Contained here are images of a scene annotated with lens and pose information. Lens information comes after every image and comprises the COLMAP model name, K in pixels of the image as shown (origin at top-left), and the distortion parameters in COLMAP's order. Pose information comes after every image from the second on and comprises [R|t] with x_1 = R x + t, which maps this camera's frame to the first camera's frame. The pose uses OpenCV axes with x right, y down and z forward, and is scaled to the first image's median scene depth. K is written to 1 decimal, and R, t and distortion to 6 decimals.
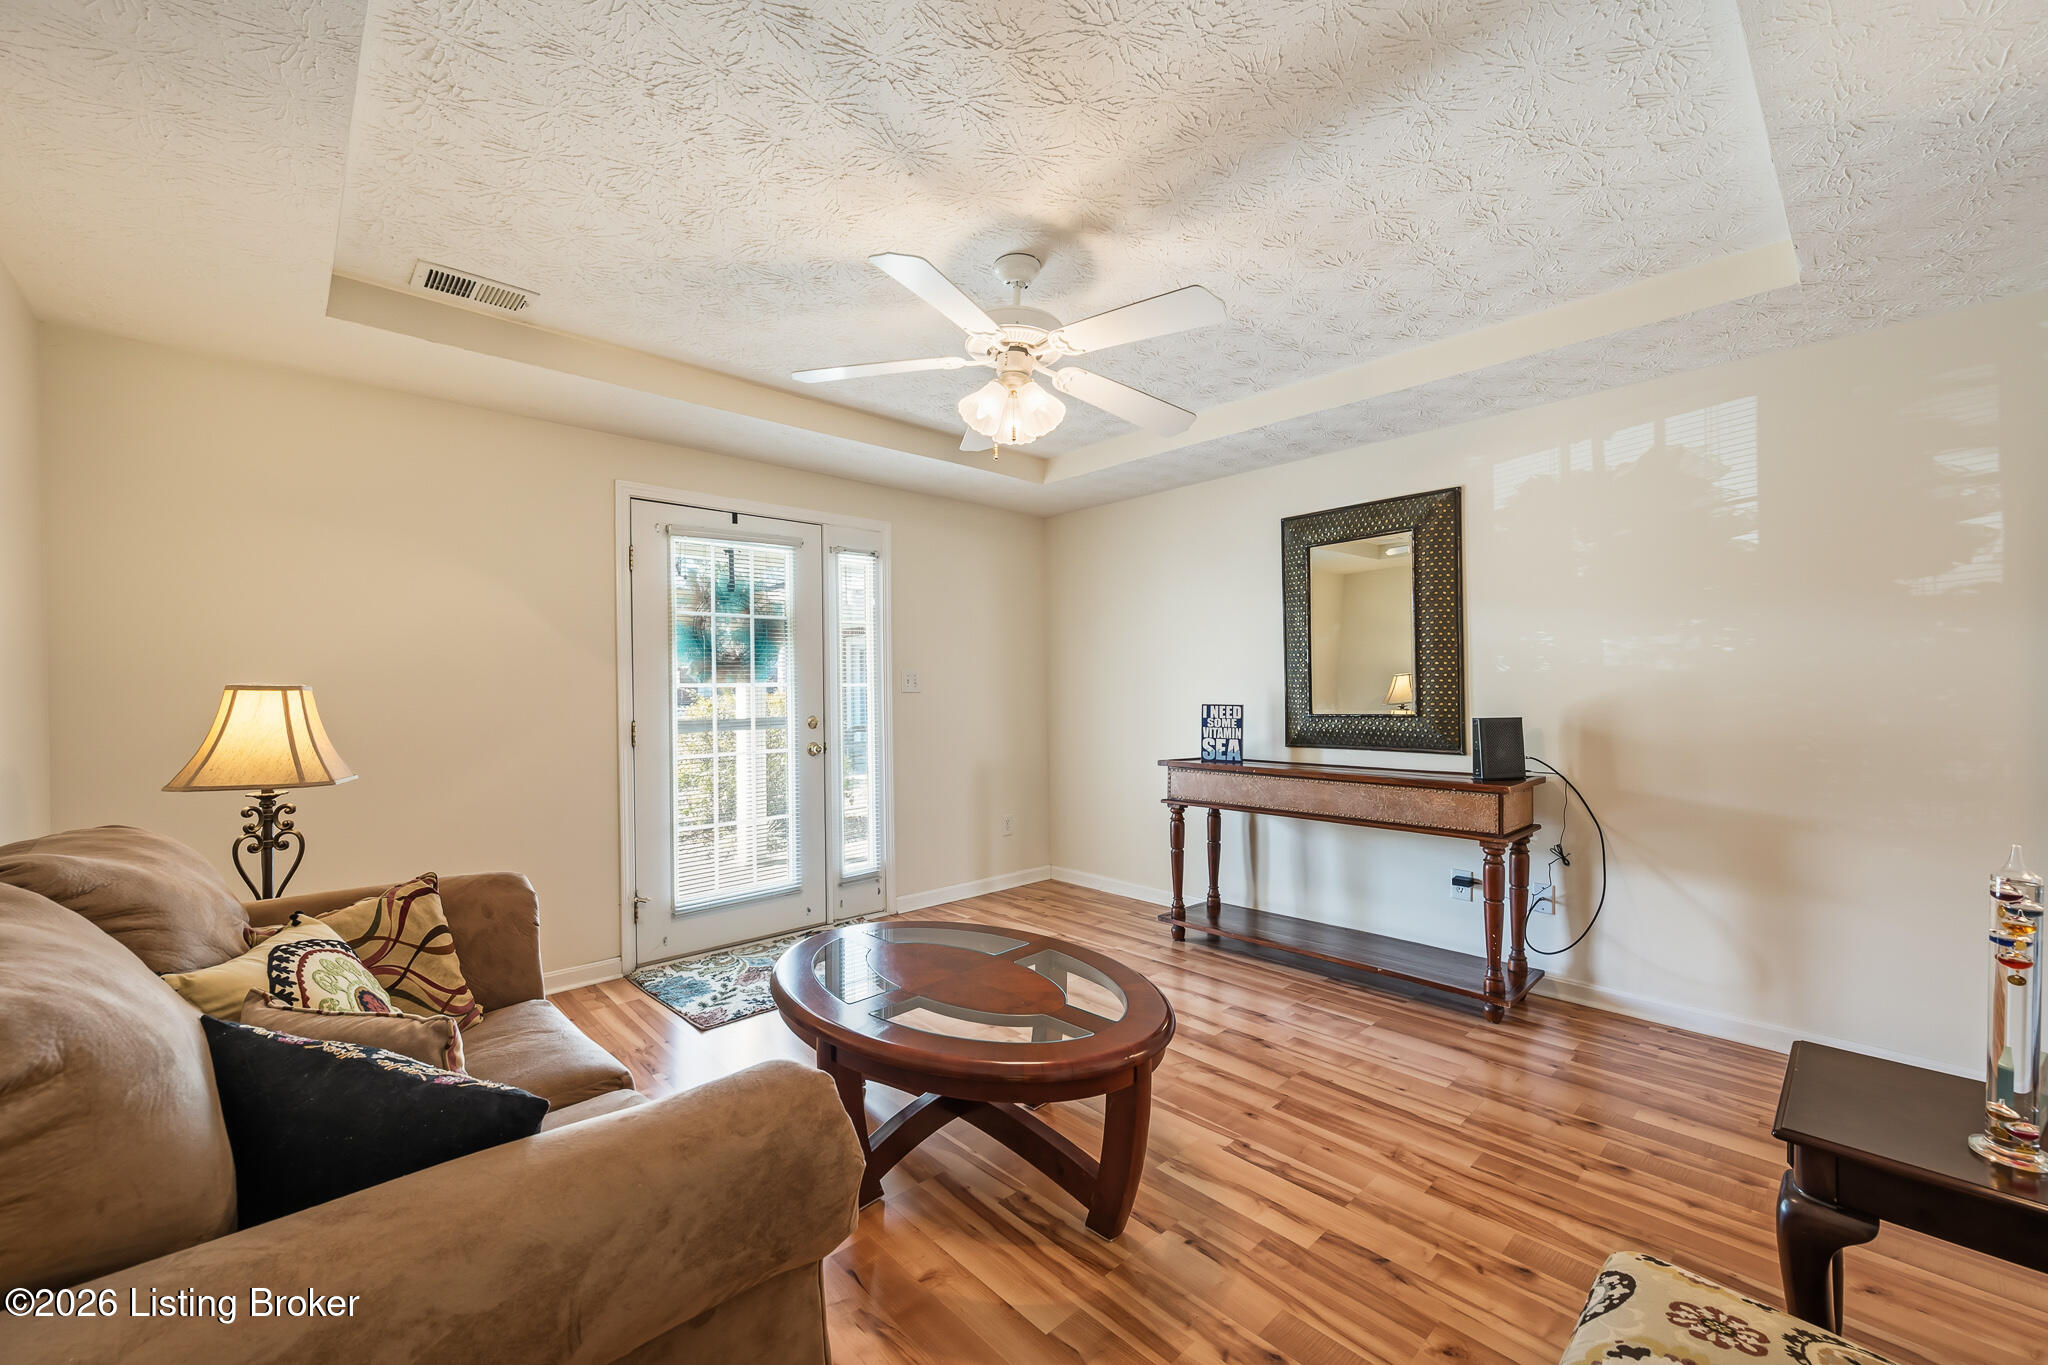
lens RADIAL K [[803.5, 0, 1024.0], [0, 803.5, 682.5], [0, 0, 1]] dist [-0.002009, 0.000268]
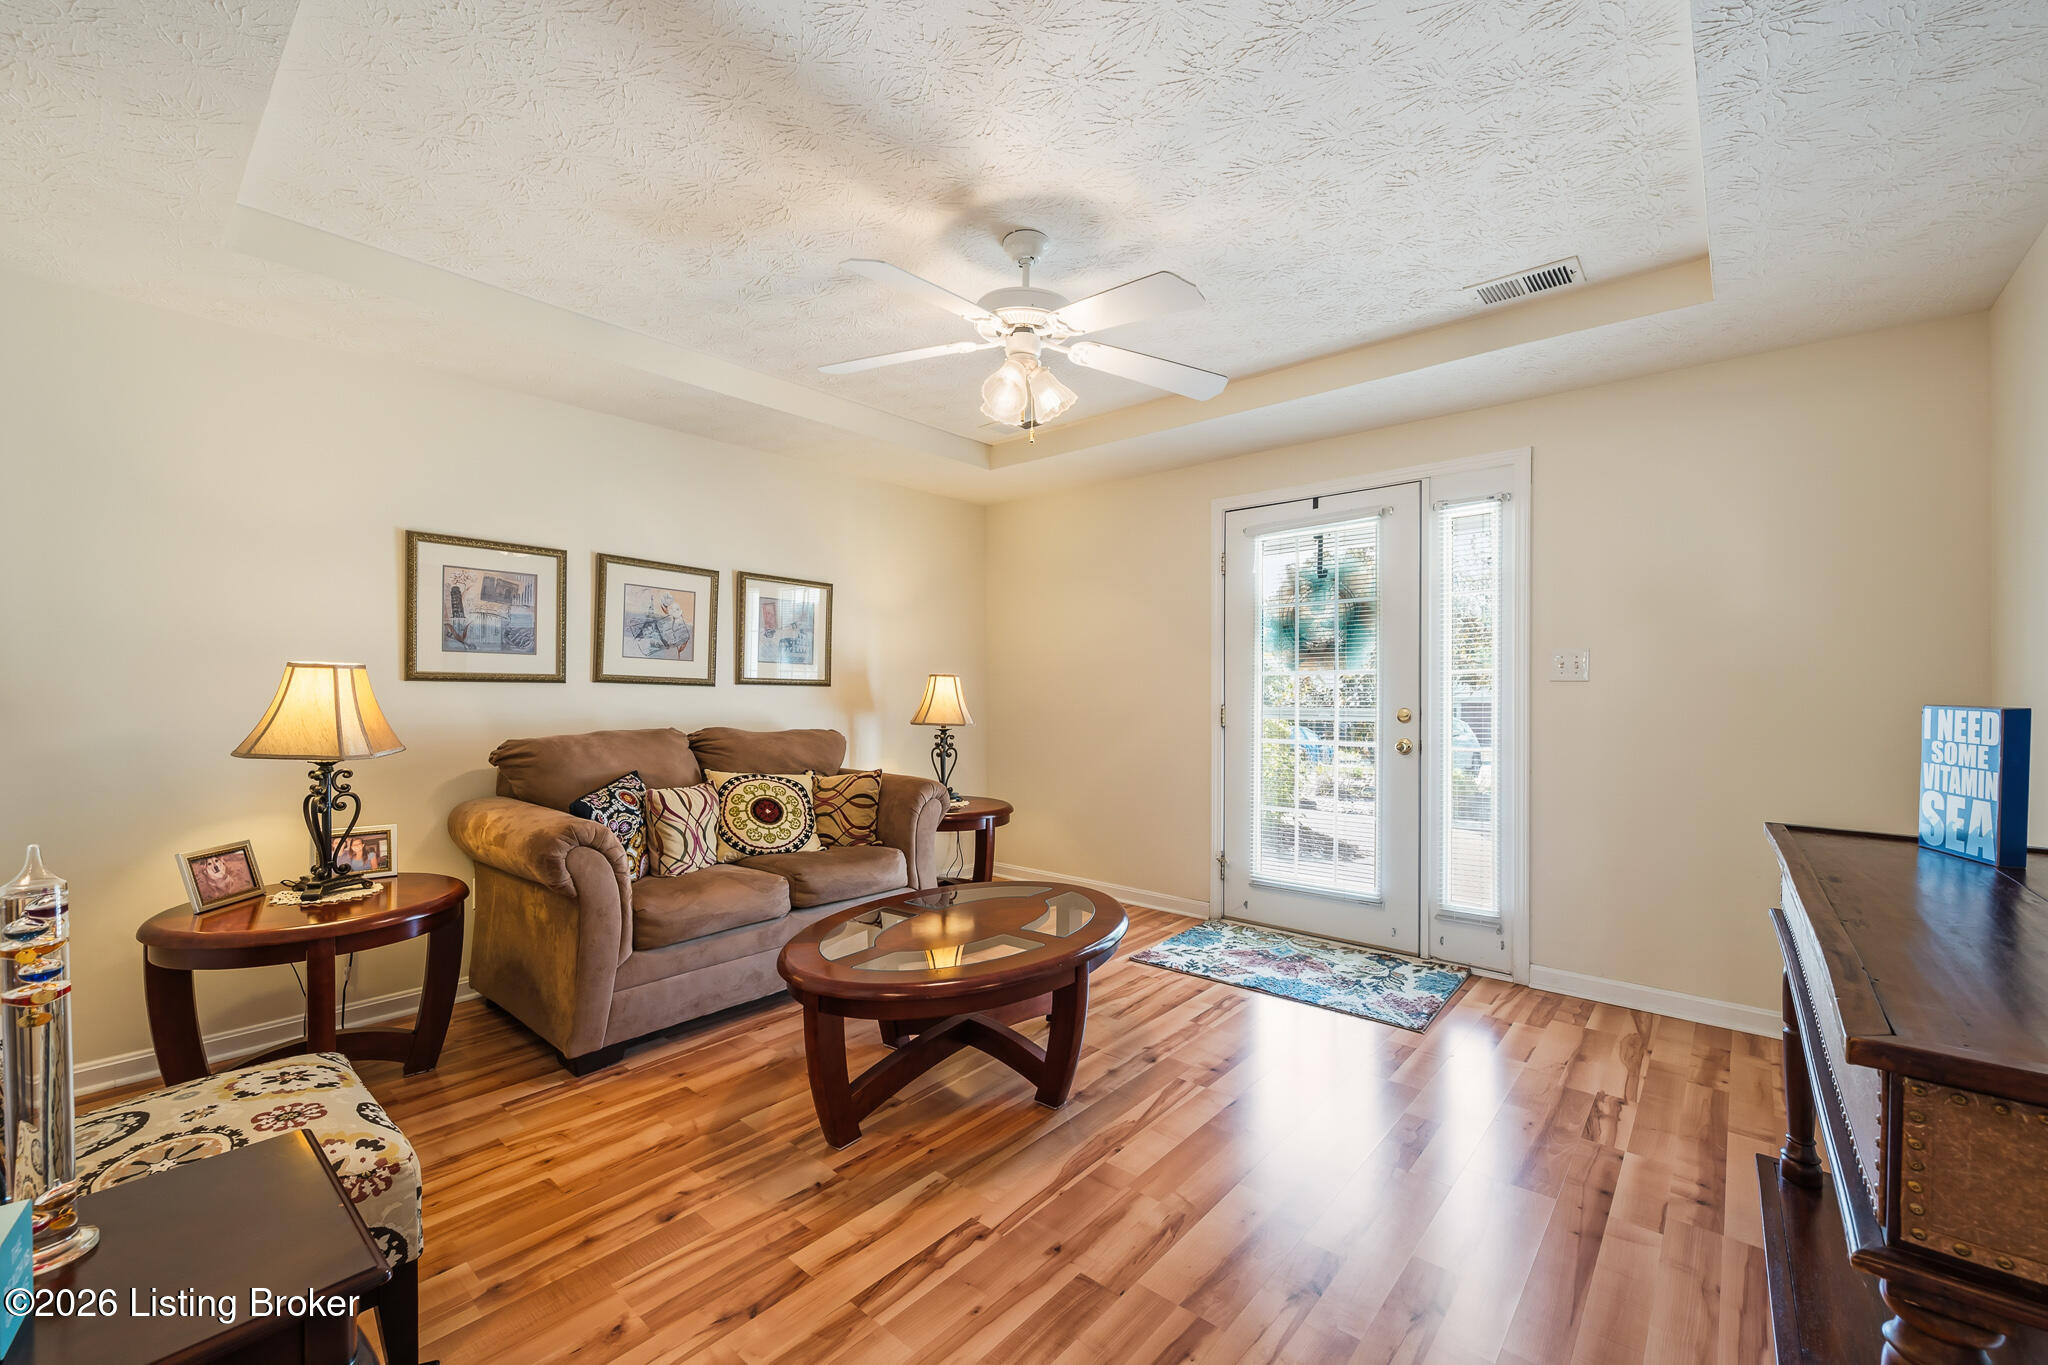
lens RADIAL K [[836.6, 0, 1030.1], [0, 836.6, 689.4], [0, 0, 1]] dist [-0.000730, -0.000396]
pose [[0.106618, 0.005999, -0.994282, 0.792833], [0.002090, 0.999978, 0.006257, 0.020705], [0.994298, -0.002746, 0.106603, 0.691541]]
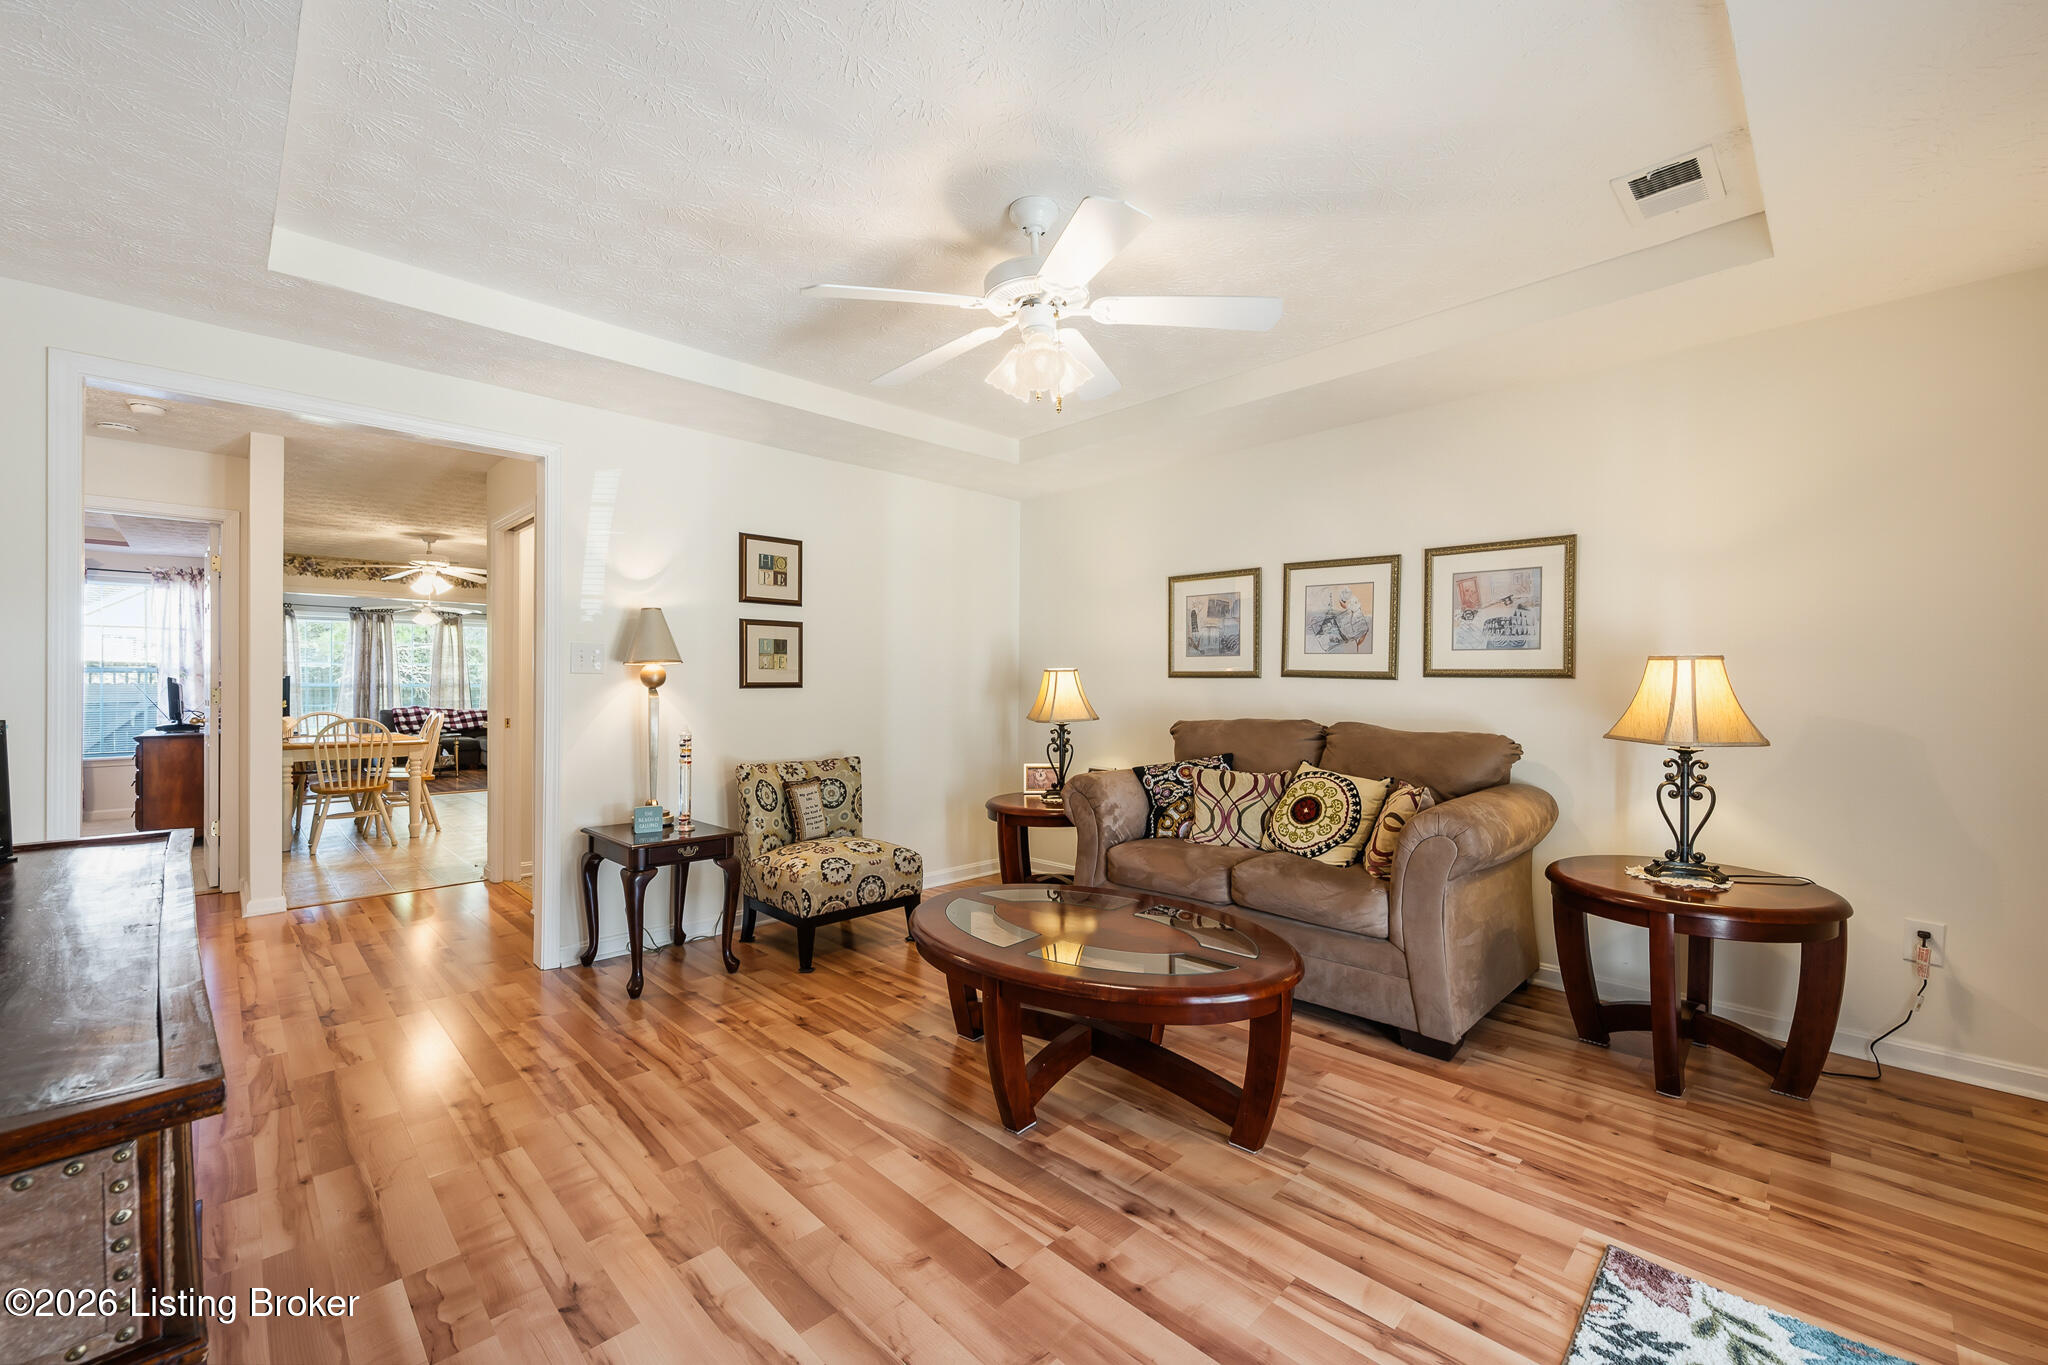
lens RADIAL K [[829.7, 0, 1017.4], [0, 829.7, 686.4], [0, 0, 1]] dist [-0.001894, 0.000344]
pose [[-0.999804, 0.009801, -0.017222, 0.019641], [0.009753, 0.999948, 0.002884, 0.024304], [0.017249, 0.002715, -0.999848, 1.531252]]
